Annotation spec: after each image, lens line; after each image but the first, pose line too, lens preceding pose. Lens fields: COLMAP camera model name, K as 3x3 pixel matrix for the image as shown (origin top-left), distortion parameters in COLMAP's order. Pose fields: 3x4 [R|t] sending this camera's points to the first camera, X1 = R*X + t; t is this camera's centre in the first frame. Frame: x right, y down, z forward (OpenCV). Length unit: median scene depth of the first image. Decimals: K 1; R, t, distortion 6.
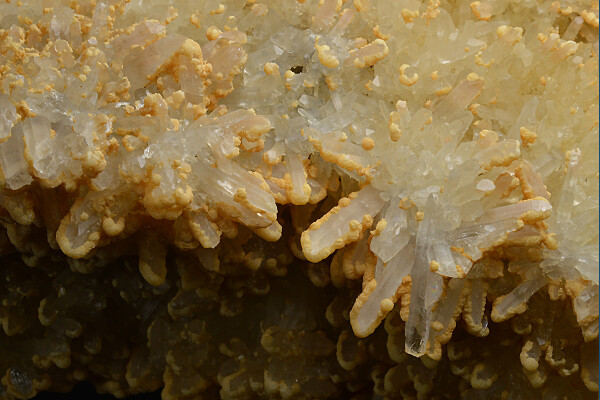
lens RADIAL K [[1601.6, 0, 301.5], [0, 1601.6, 201.0], [0, 0, 1]] dist [-0.037644, 0.000000]
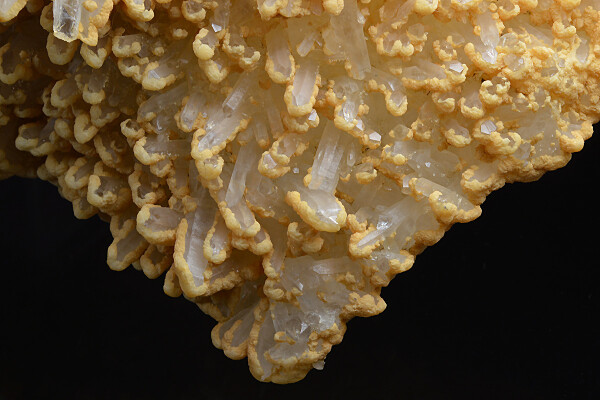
lens RADIAL K [[1601.6, 0, 300.0], [0, 1601.6, 199.7], [0, 0, 1]] dist [-0.037644, 0.000000]
pose [[0.996617, -0.039006, 0.072338, 0.128285], [0.039137, 0.999234, -0.000403, 0.184341], [-0.072267, 0.003233, 0.997380, 0.122870]]
